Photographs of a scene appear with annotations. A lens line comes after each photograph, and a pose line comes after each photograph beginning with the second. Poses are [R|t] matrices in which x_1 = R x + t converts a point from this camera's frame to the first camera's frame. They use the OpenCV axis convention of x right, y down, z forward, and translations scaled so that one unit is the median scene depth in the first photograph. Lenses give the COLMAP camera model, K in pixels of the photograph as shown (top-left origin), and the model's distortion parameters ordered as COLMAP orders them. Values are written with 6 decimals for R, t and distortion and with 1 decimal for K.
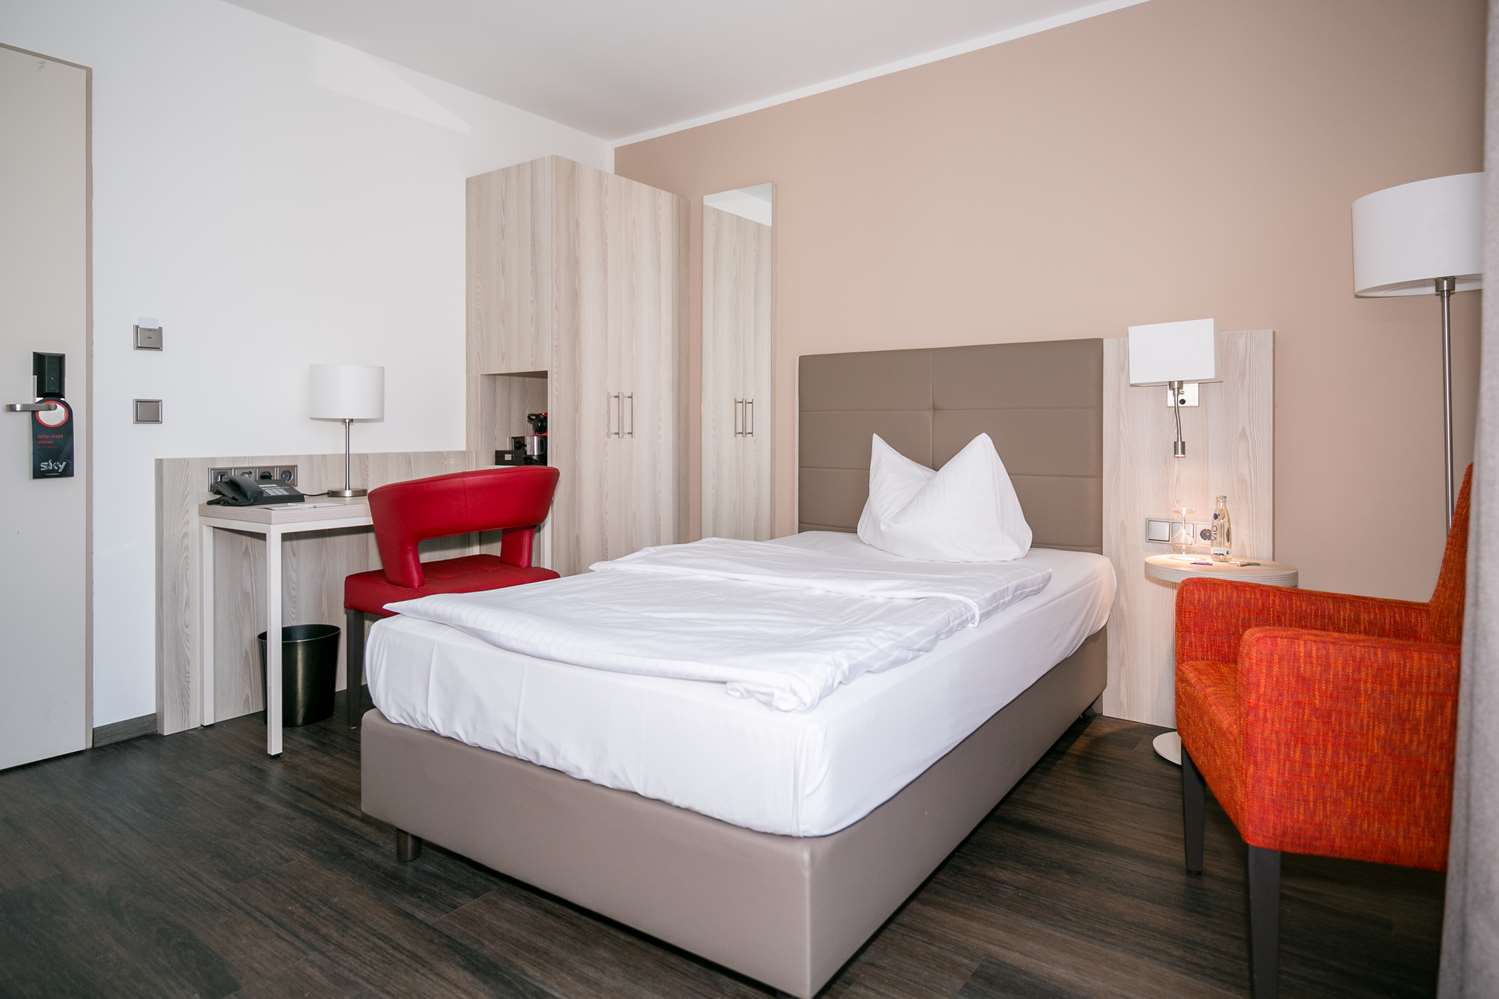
lens RADIAL K [[864.2, 0, 747.8], [0, 864.2, 452.8], [0, 0, 1]] dist [0.004132, 0.001705]
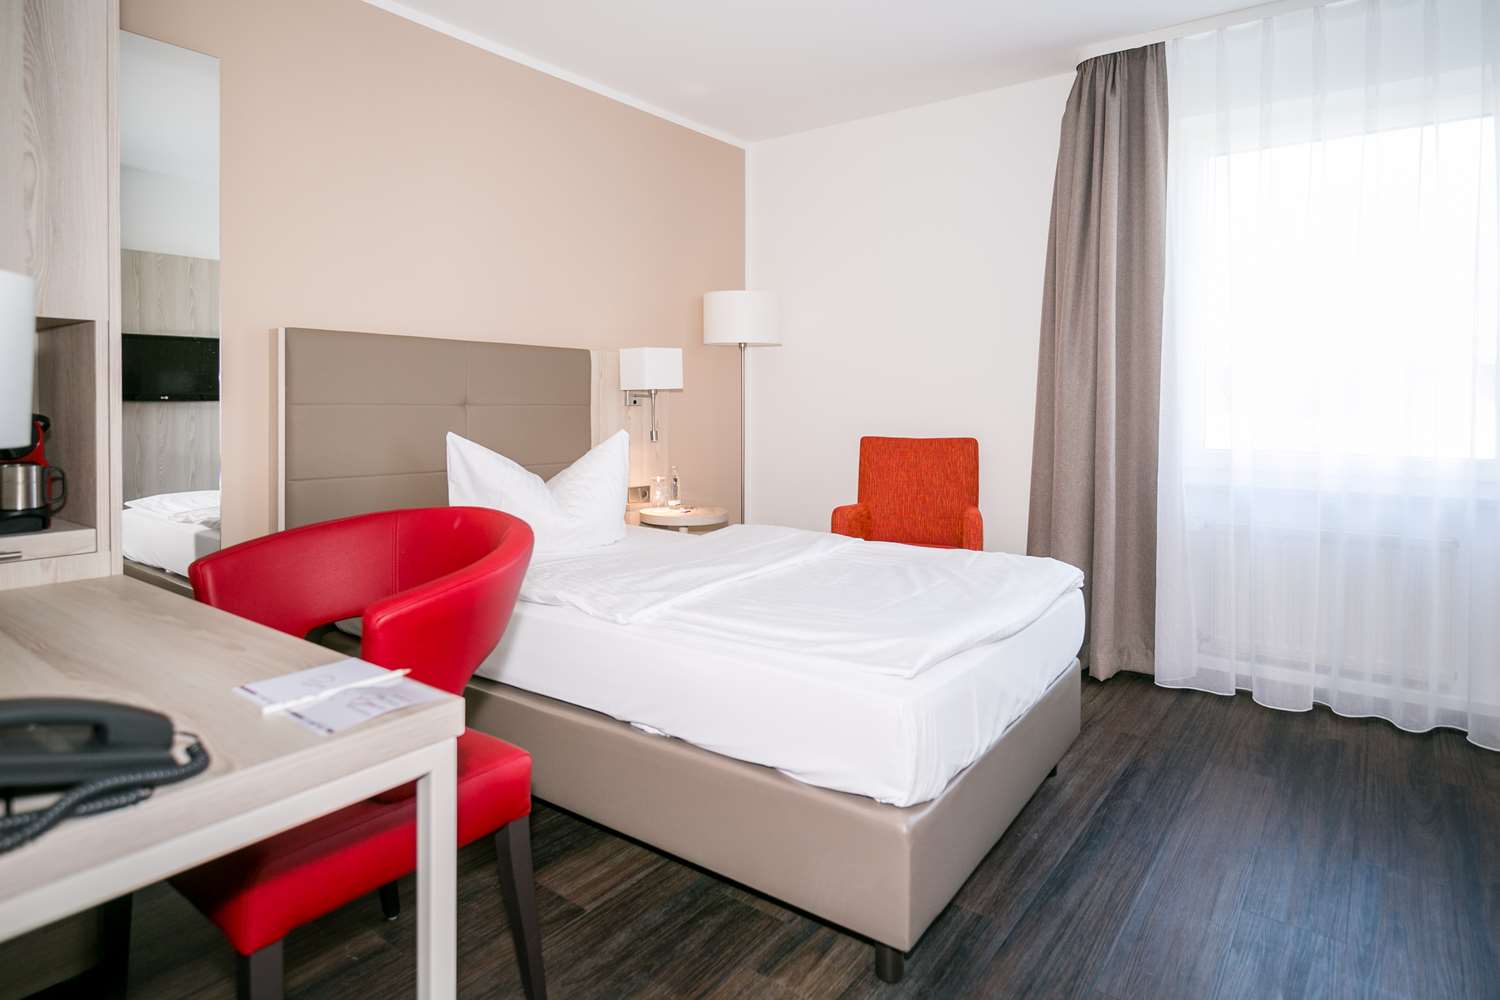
lens RADIAL K [[839.1, 0, 748.5], [0, 839.1, 424.4], [0, 0, 1]] dist [0.002612, 0.000695]
pose [[0.013684, -0.026187, 0.999563, -0.762089], [0.021933, 0.999424, 0.025883, -0.049341], [-0.999666, 0.021569, 0.014250, 0.723381]]
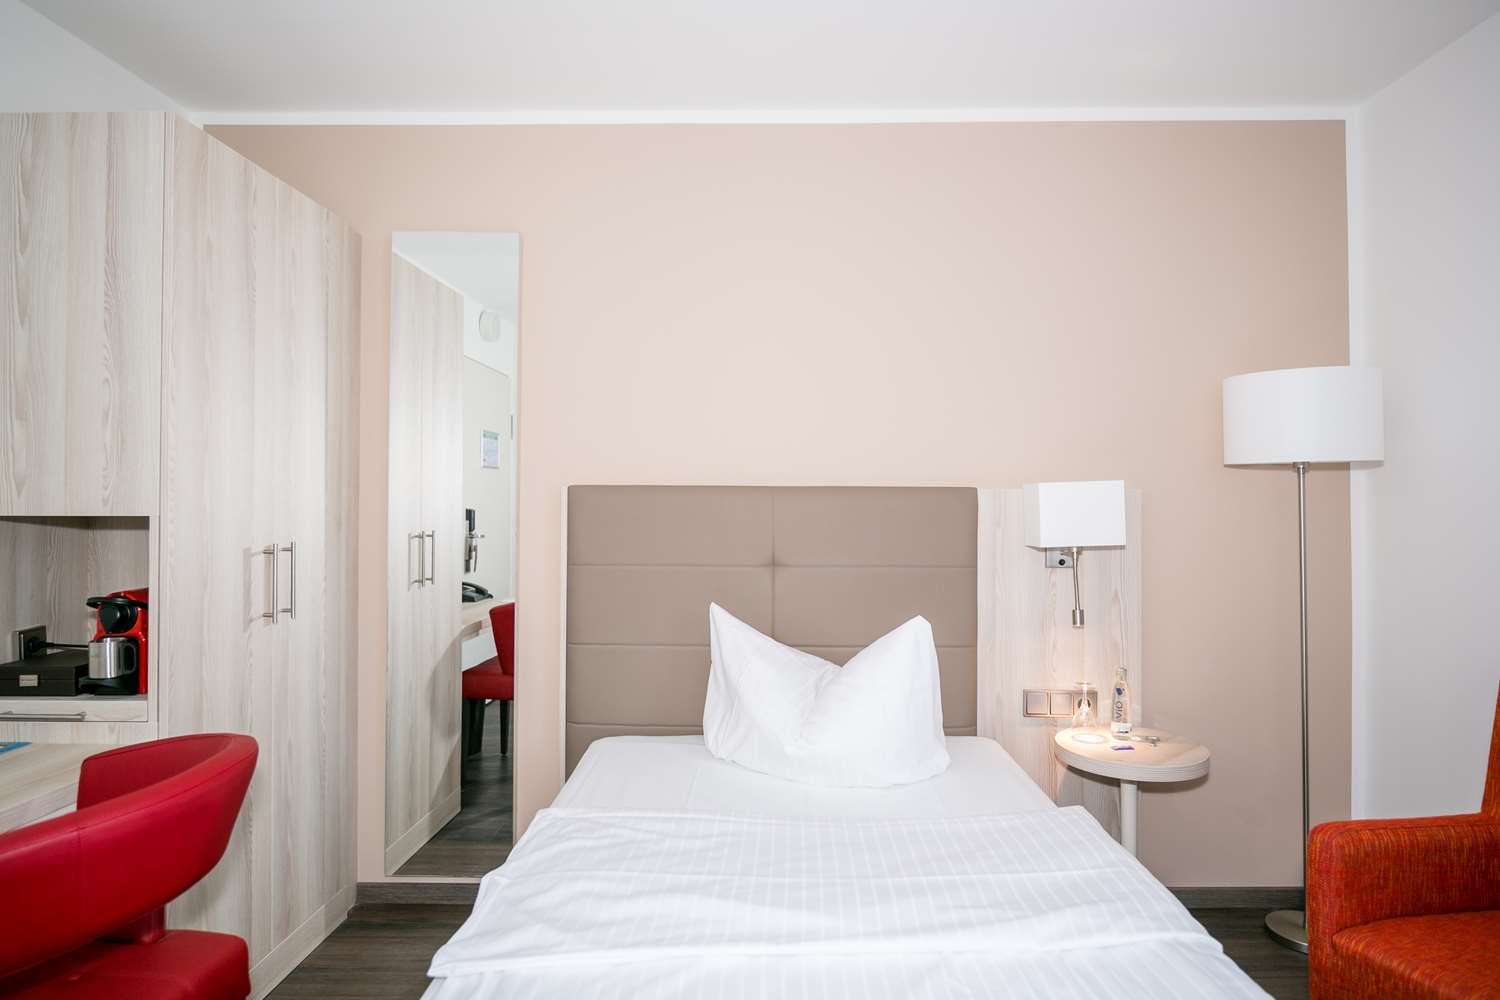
lens RADIAL K [[842.1, 0, 750.0], [0, 842.1, 500.0], [0, 0, 1]] dist [-0.006408, -0.001257]
pose [[0.812408, 0.000646, 0.583089, -0.262250], [0.012484, 0.999751, -0.018500, -0.102600], [-0.582956, 0.022309, 0.812197, 0.421557]]
